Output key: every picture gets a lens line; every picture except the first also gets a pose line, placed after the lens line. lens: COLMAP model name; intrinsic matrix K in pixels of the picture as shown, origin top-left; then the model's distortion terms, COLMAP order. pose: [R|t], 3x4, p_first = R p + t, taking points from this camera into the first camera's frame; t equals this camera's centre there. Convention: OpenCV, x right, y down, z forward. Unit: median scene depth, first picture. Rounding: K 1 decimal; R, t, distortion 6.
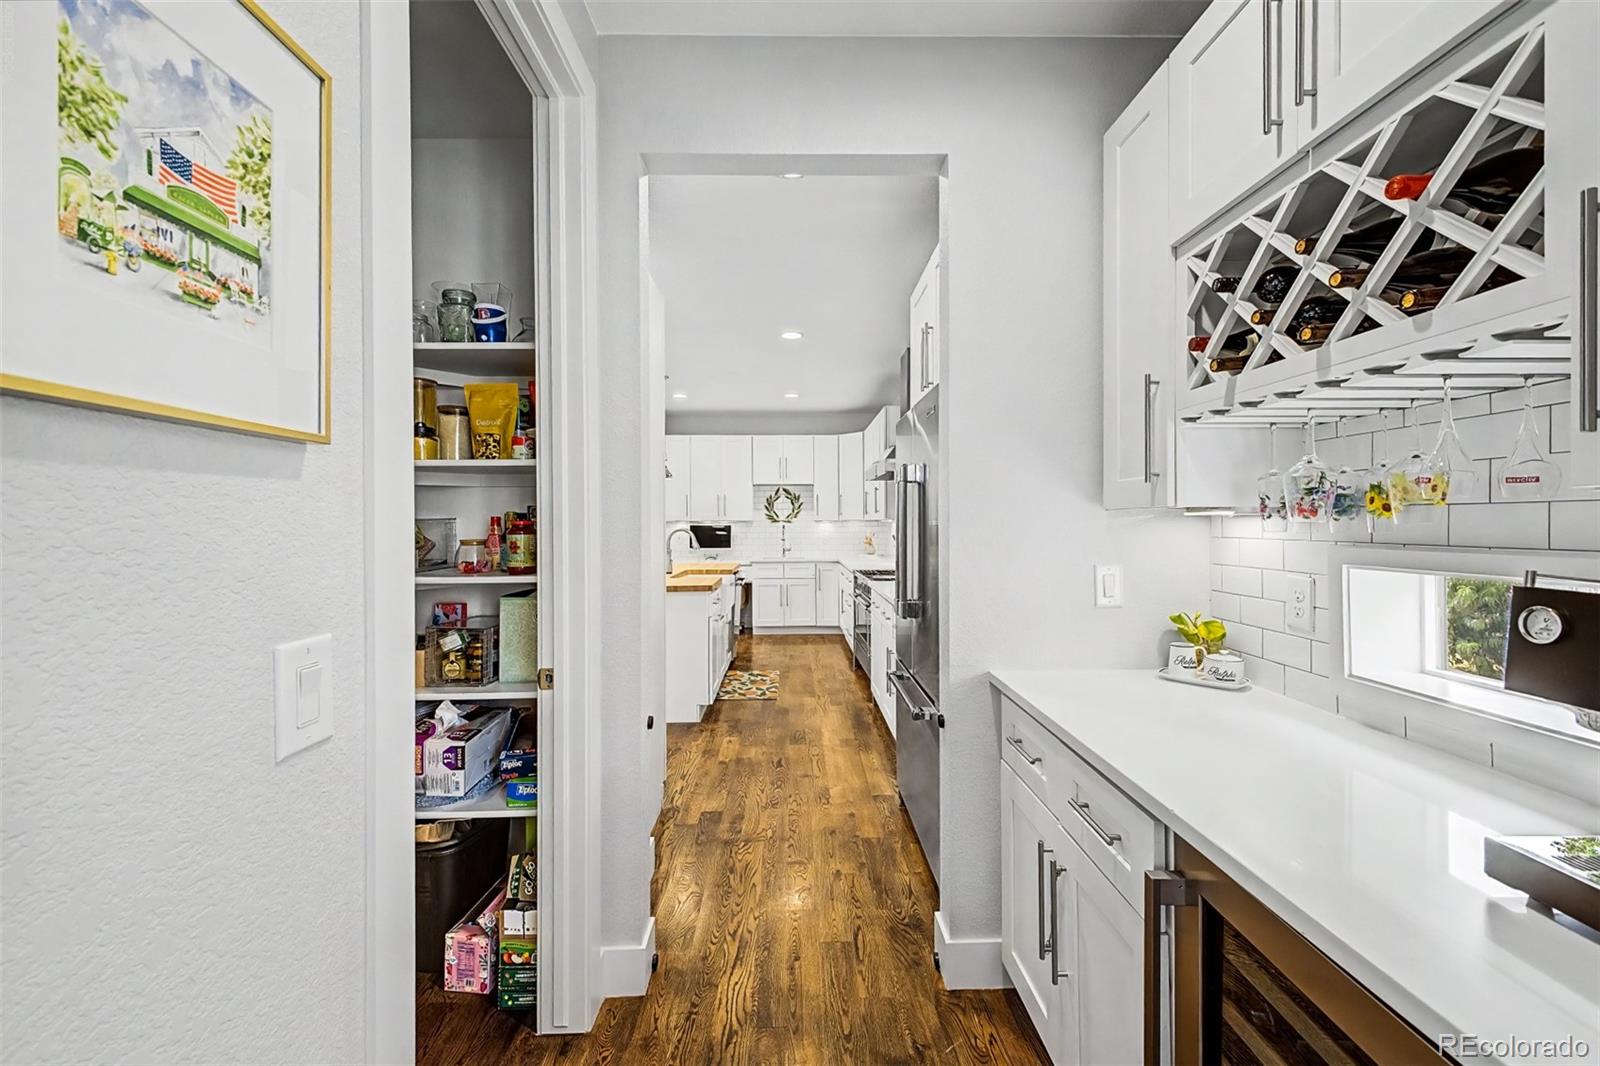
lens RADIAL K [[635.4, 0, 800.5], [0, 635.4, 524.5], [0, 0, 1]] dist [-0.002059, -0.000468]
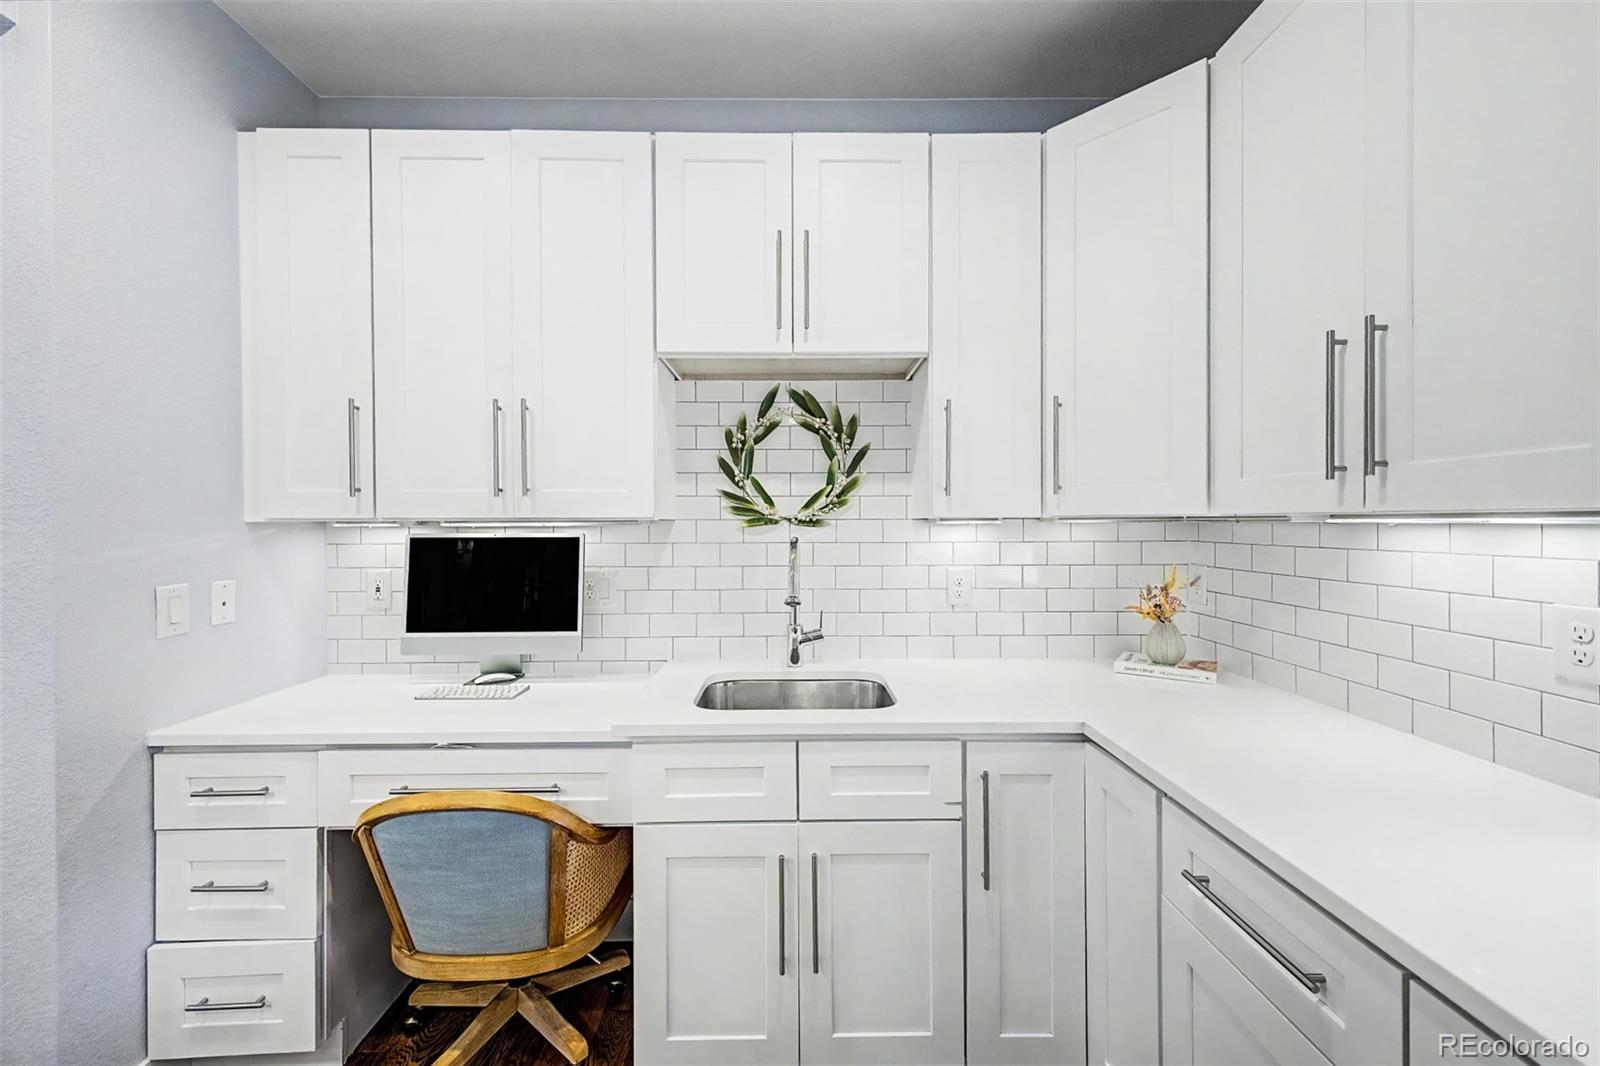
lens RADIAL K [[635.4, 0, 800.5], [0, 635.4, 524.5], [0, 0, 1]] dist [-0.002059, -0.000468]
pose [[0.999971, 0.000166, -0.007662, -0.021925], [-0.000221, 0.999974, -0.007268, -0.001906], [0.007660, 0.007270, 0.999944, 0.750592]]
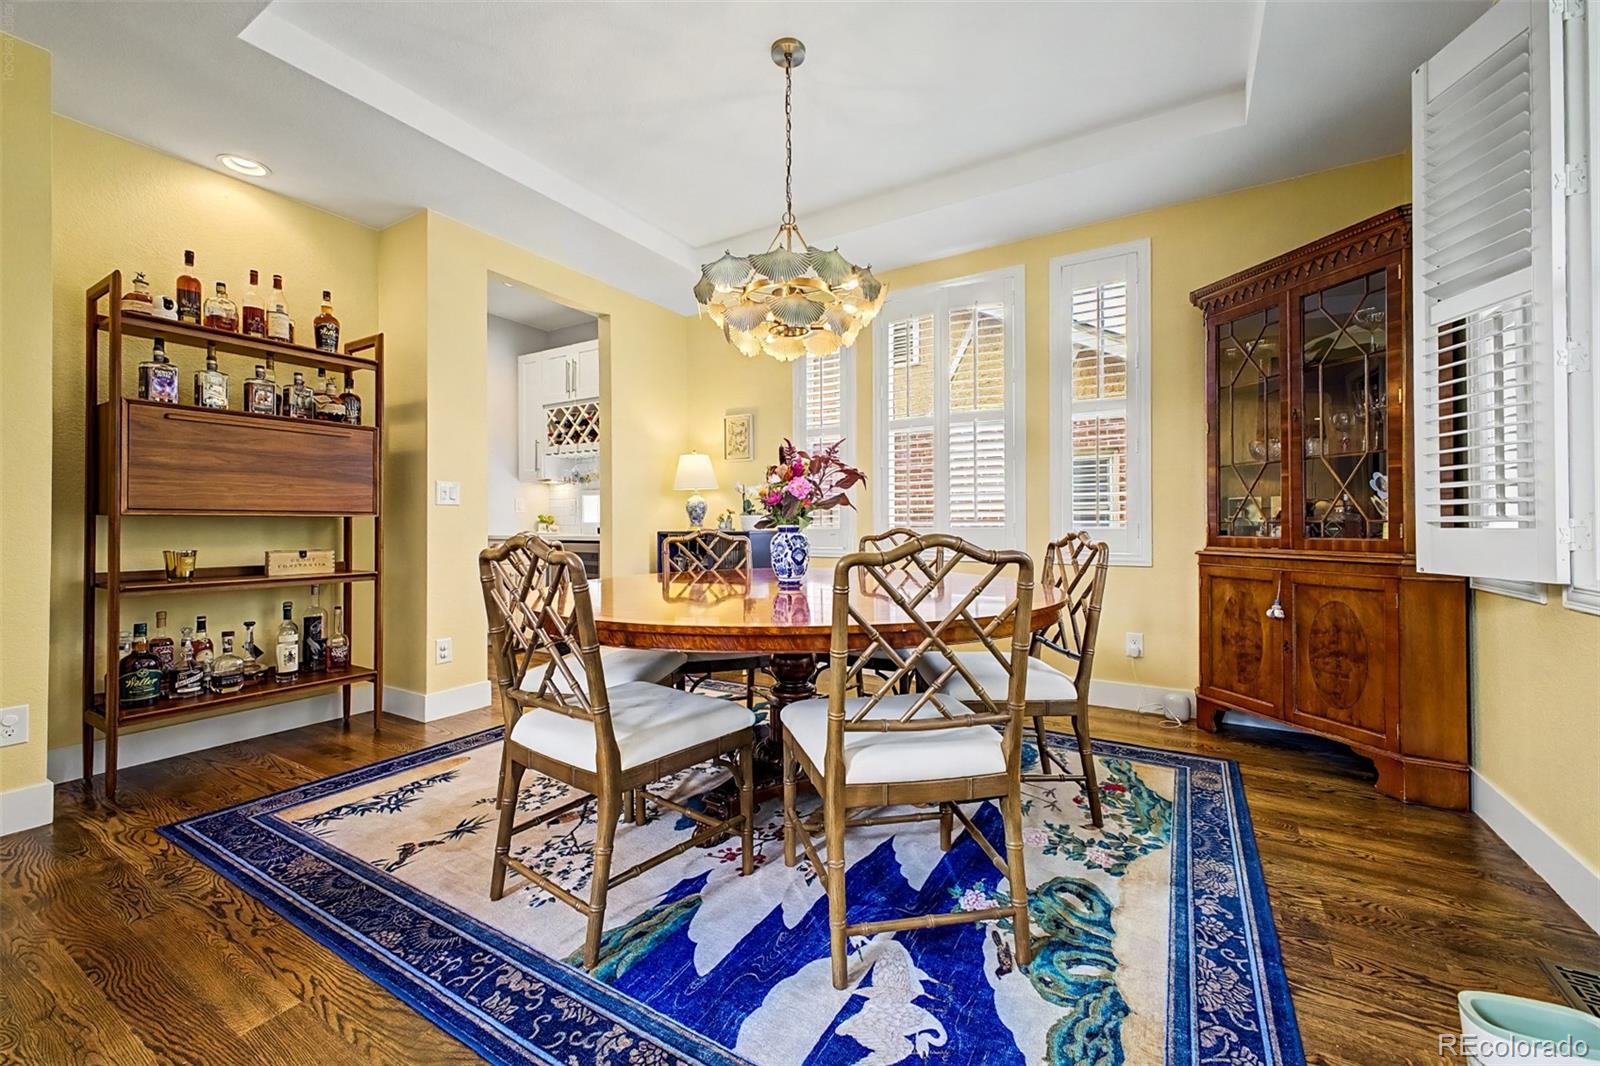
lens RADIAL K [[635.4, 0, 800.5], [0, 635.4, 524.5], [0, 0, 1]] dist [-0.002059, -0.000468]
pose [[0.529608, 0.007193, 0.848212, -4.204868], [0.001514, 0.999954, -0.009425, 0.670551], [-0.848241, 0.006276, 0.529573, -5.317022]]
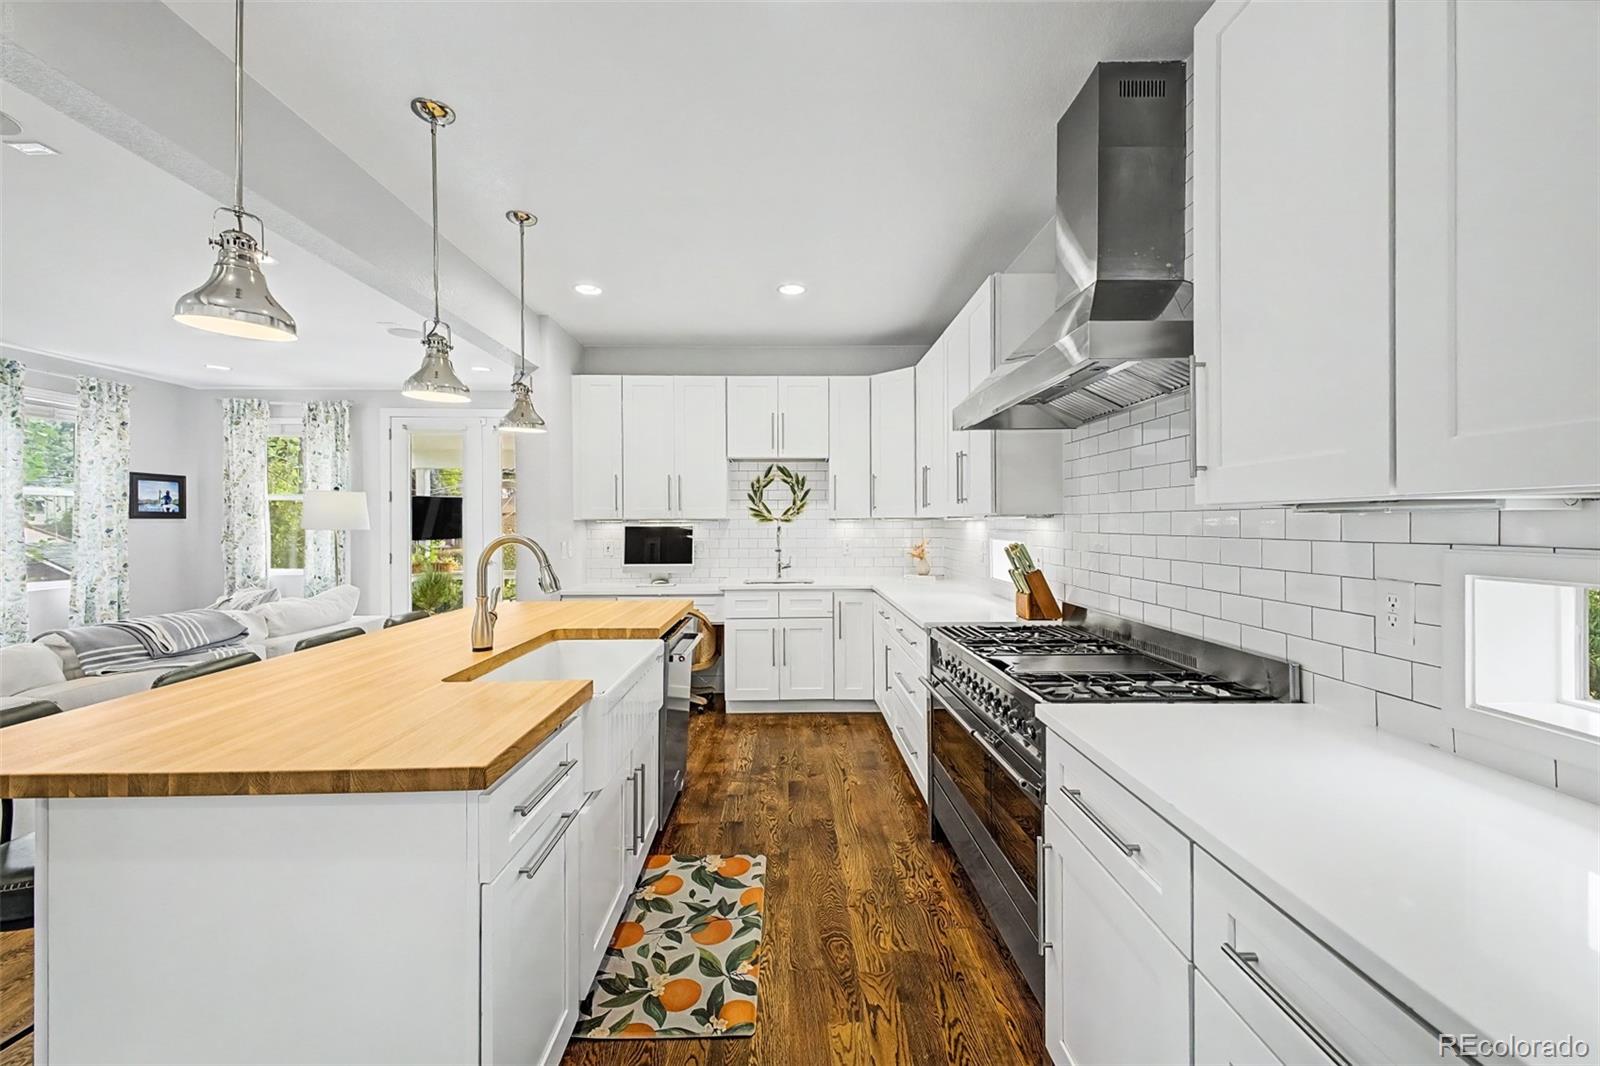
lens RADIAL K [[635.4, 0, 800.5], [0, 635.4, 524.5], [0, 0, 1]] dist [-0.002059, -0.000468]
pose [[0.999992, -0.001969, -0.003470, -0.003814], [0.001965, 0.999997, -0.001235, 0.000161], [0.003472, 0.001229, 0.999993, 0.387058]]
